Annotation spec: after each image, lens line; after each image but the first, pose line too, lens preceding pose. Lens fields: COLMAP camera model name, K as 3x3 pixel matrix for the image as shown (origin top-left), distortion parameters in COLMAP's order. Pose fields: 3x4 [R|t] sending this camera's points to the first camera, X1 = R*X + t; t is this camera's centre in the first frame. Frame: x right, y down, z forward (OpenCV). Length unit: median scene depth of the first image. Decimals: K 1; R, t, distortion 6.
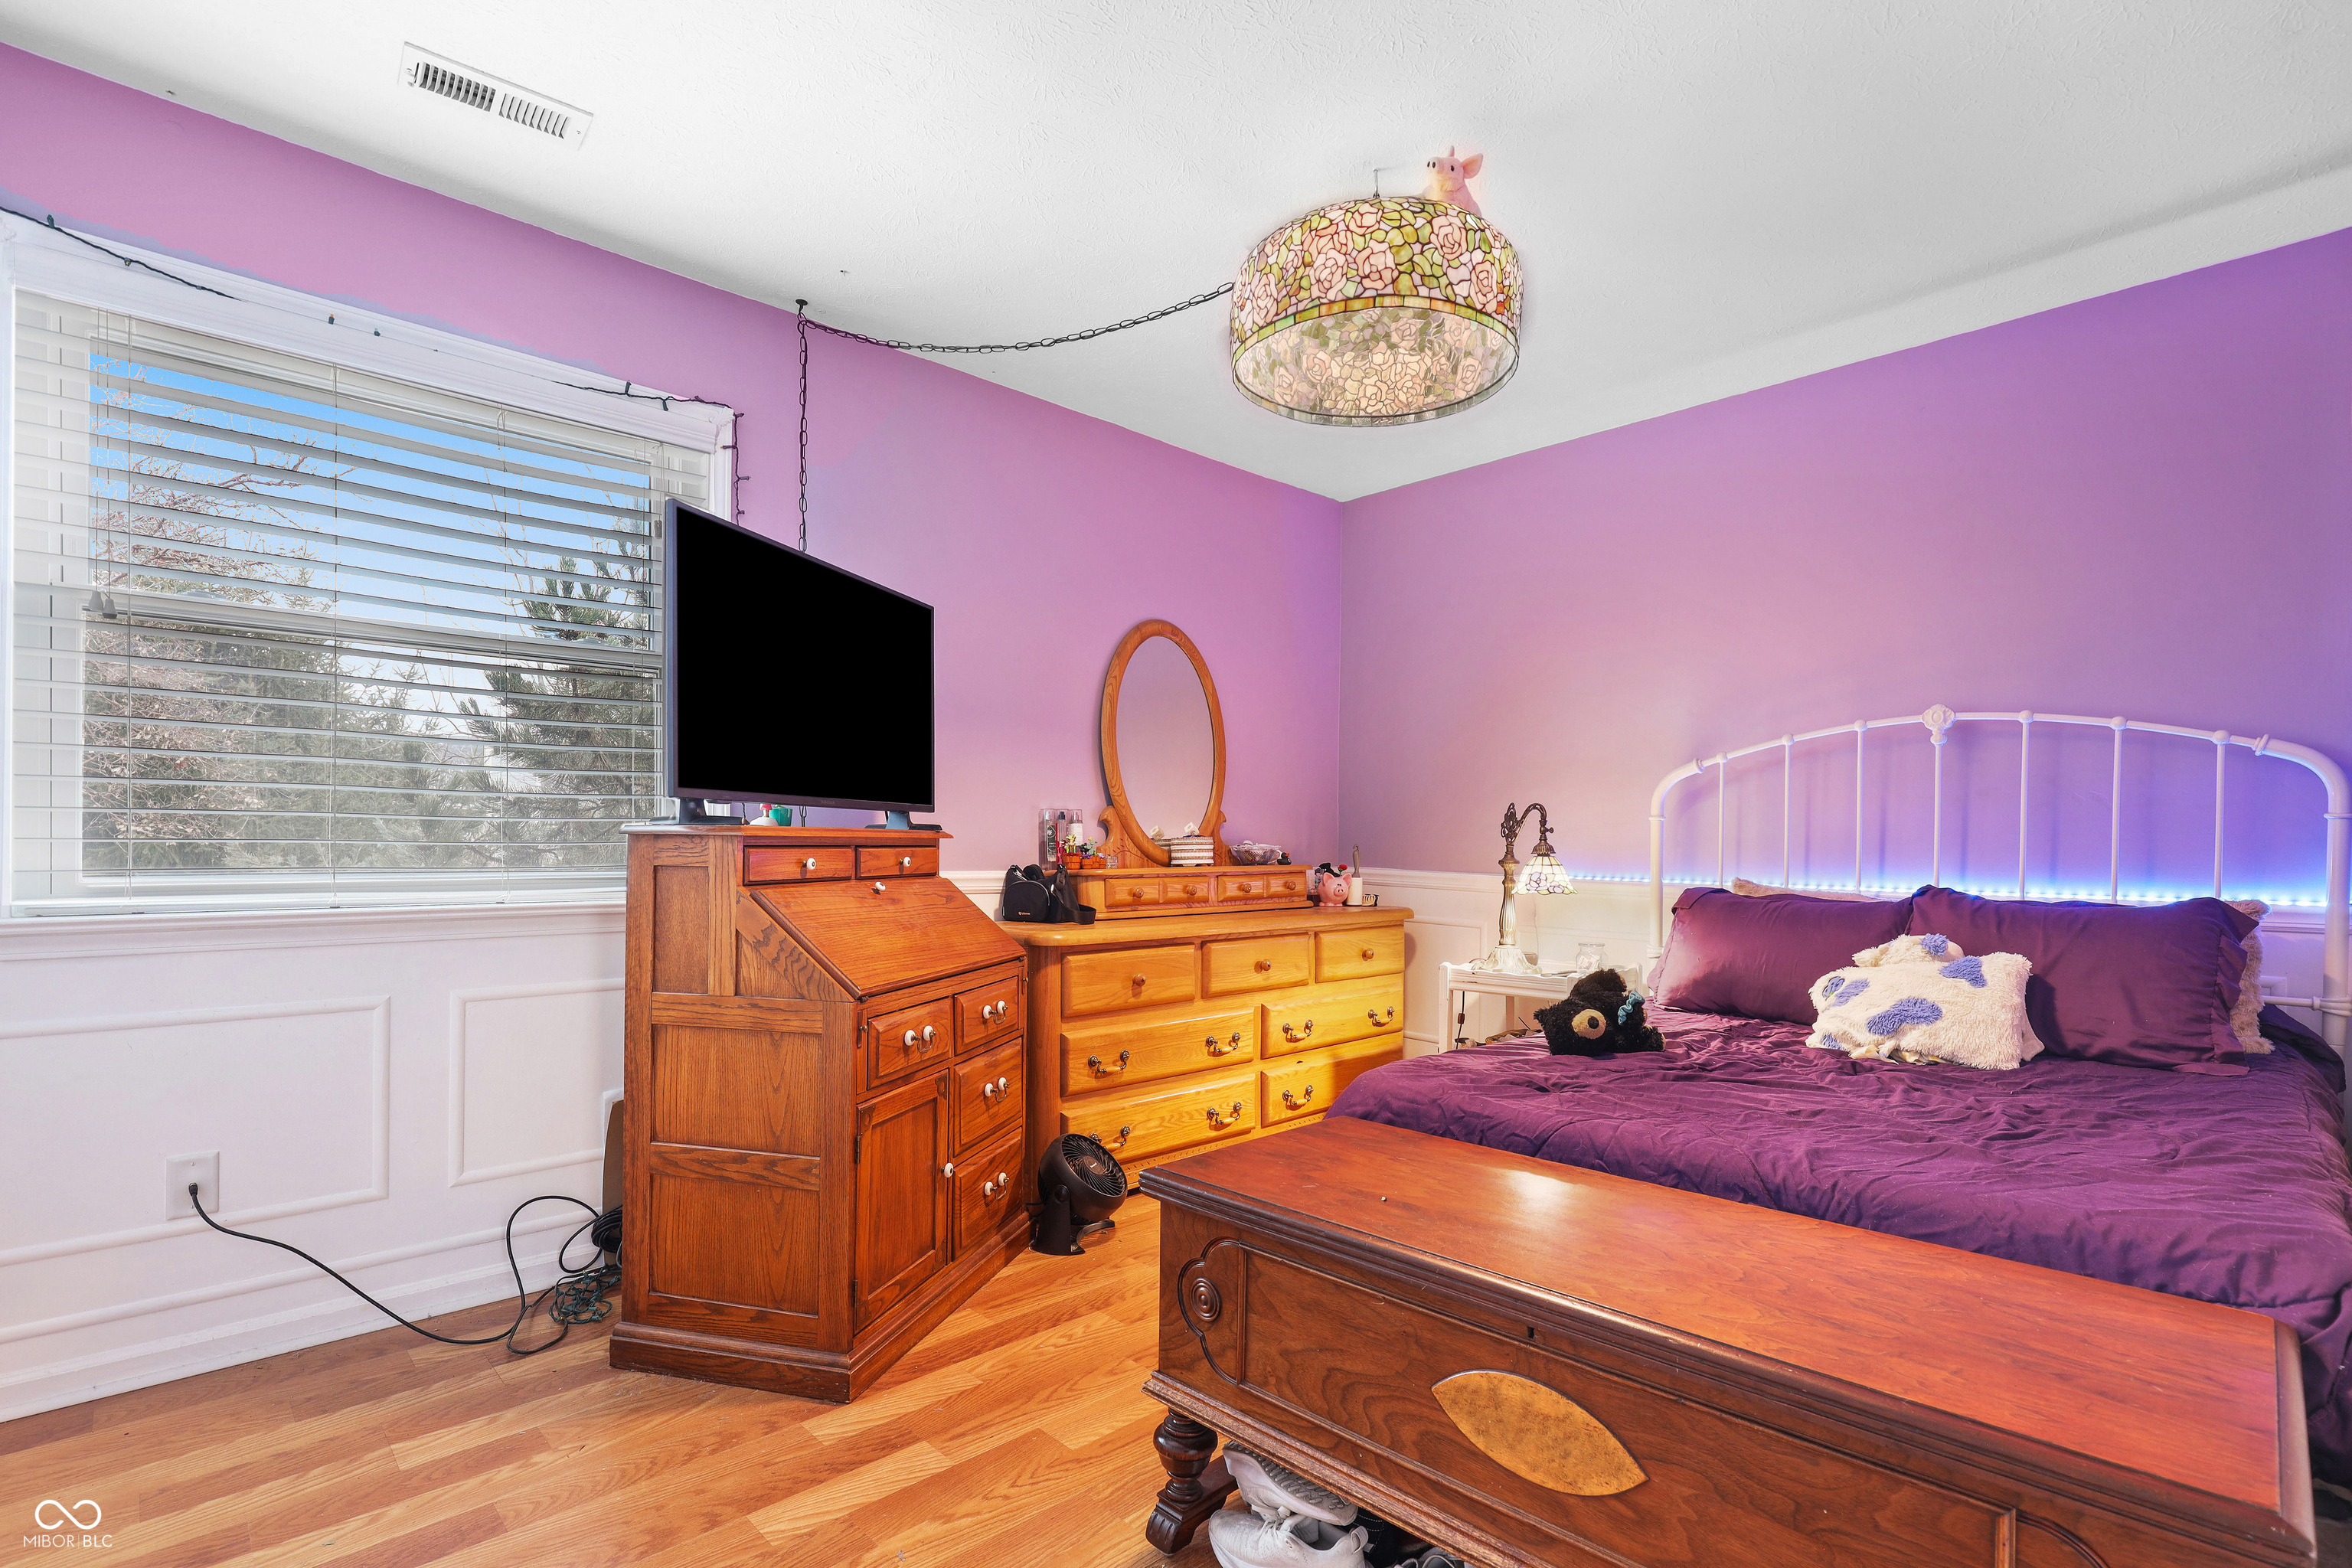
lens RADIAL K [[1062.2, 0, 1184.8], [0, 1062.2, 874.5], [0, 0, 1]] dist [0.001128, -0.000043]
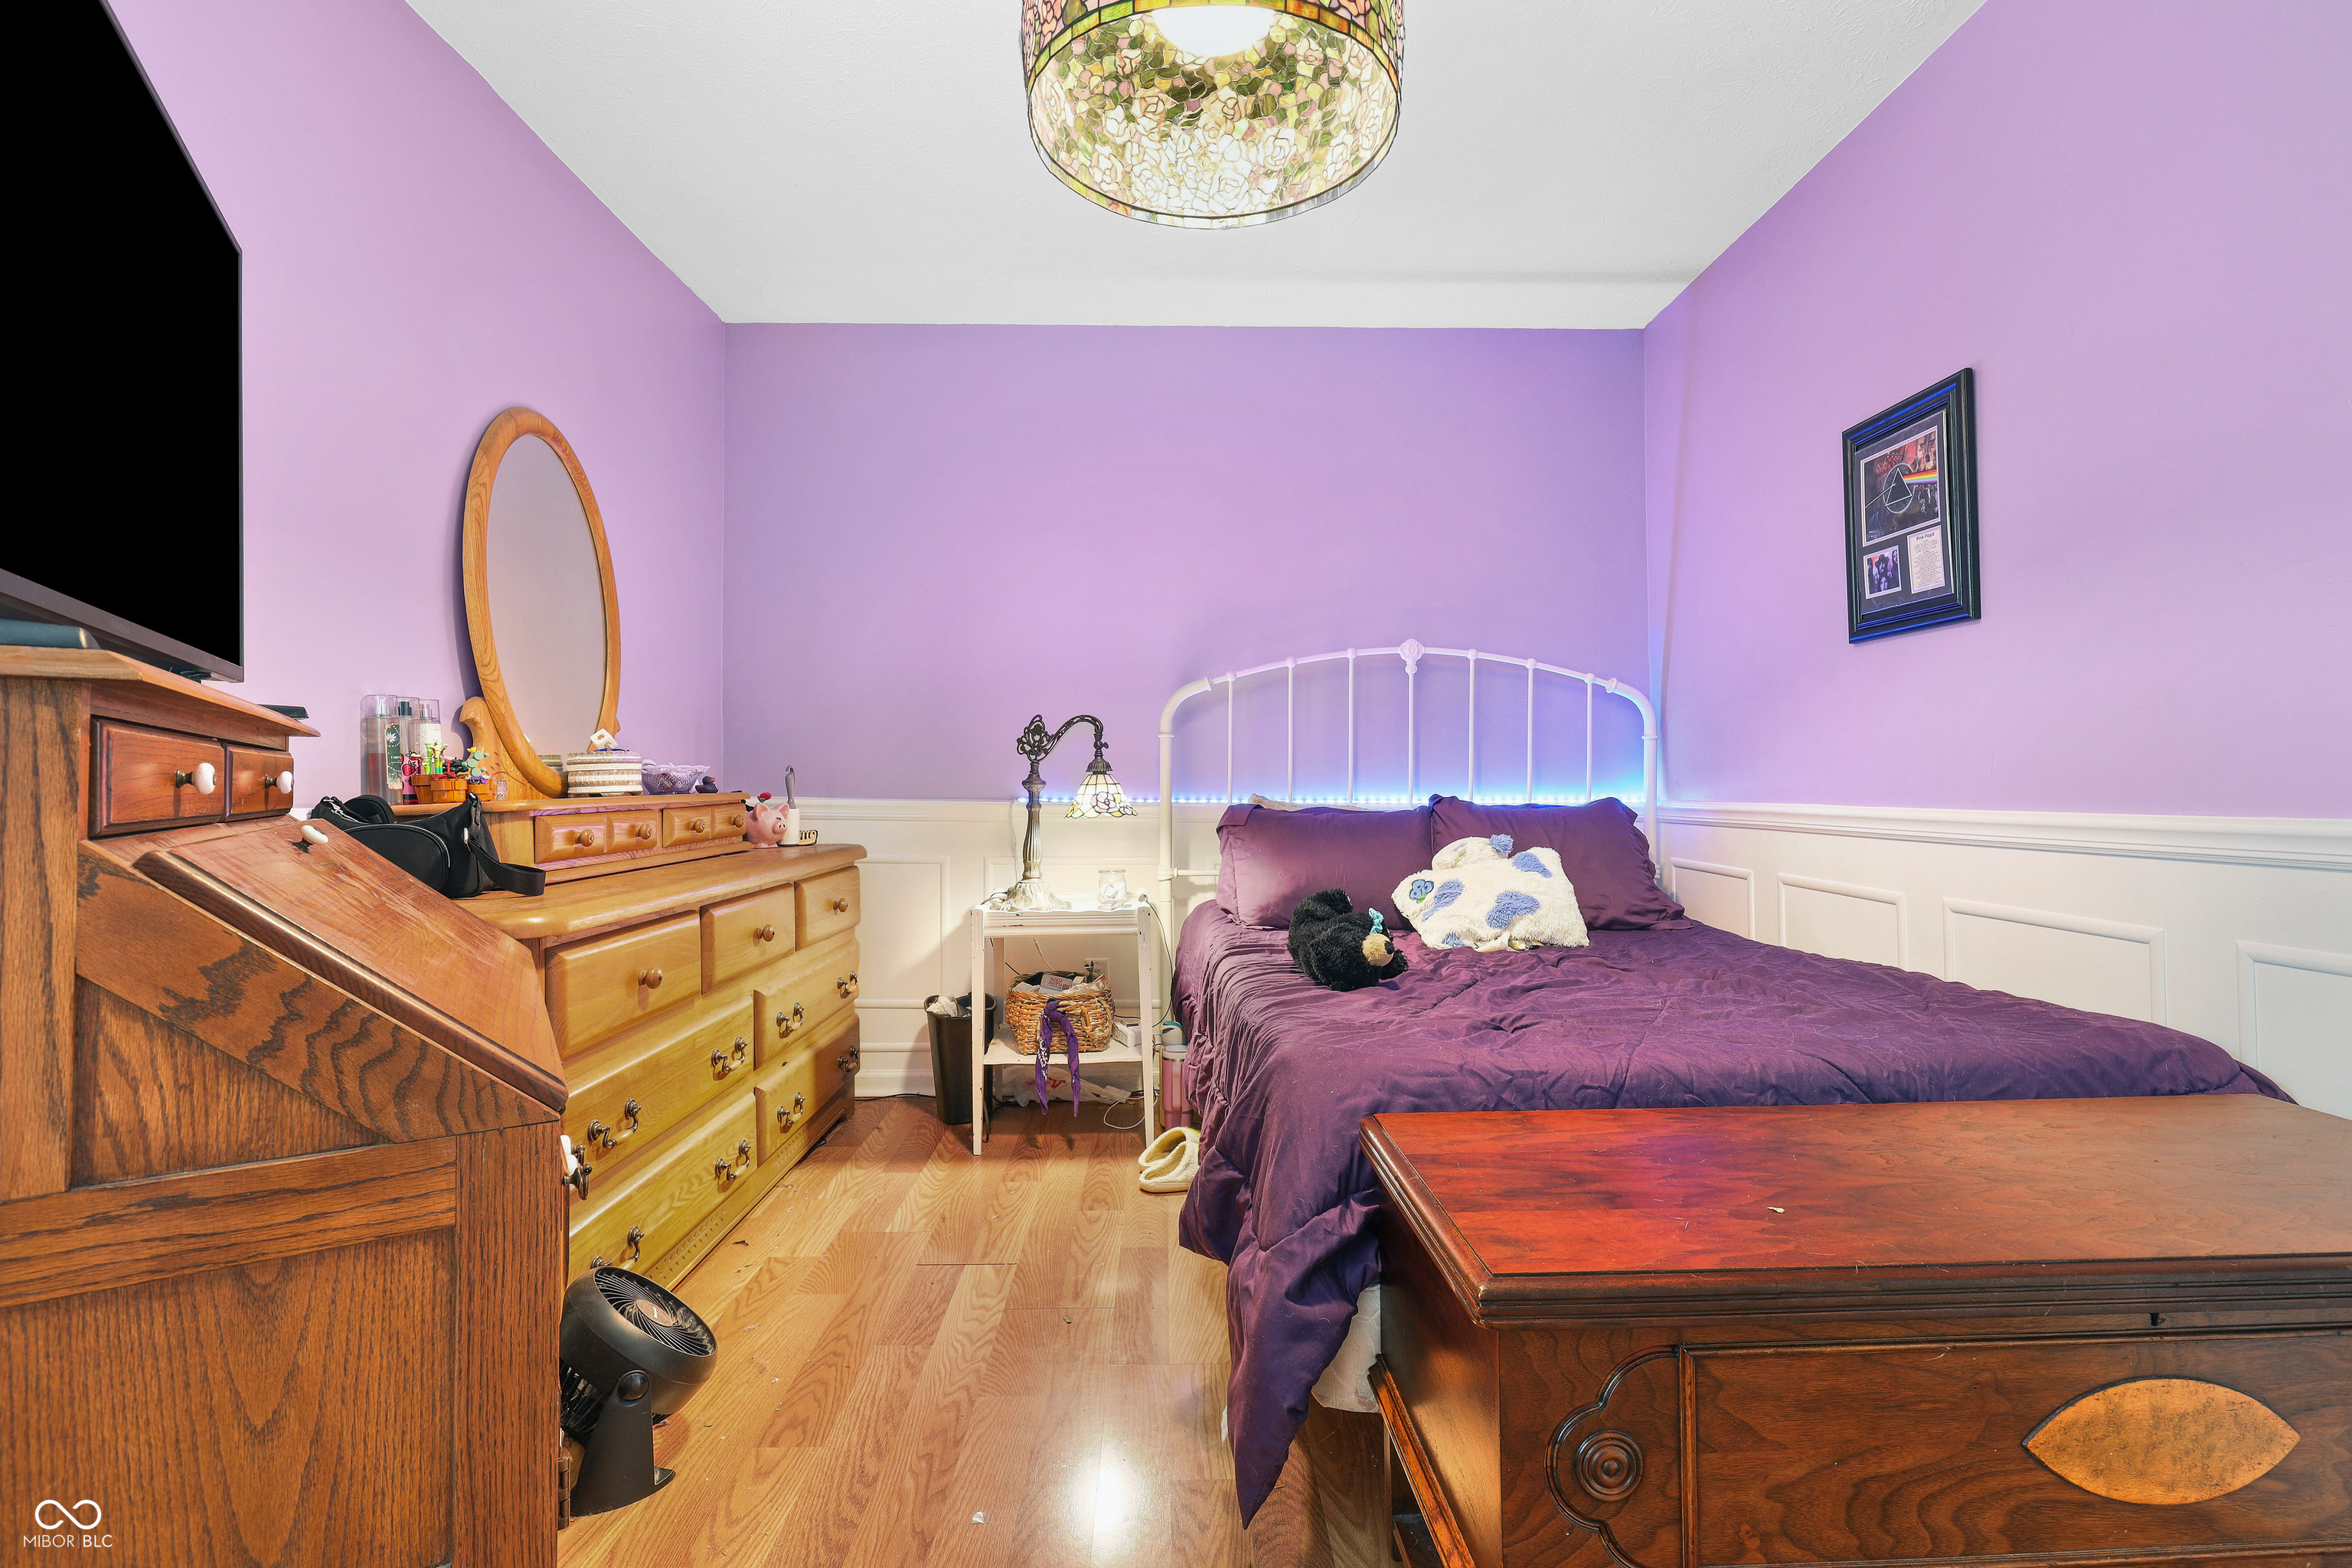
lens RADIAL K [[1070.0, 0, 1179.9], [0, 1070.0, 776.9], [0, 0, 1]] dist [-0.000042, -0.000125]
pose [[0.683655, -0.005430, 0.729785, -0.348375], [0.029328, 0.999369, -0.020038, 0.006332], [-0.729216, 0.035102, 0.683383, 0.437579]]
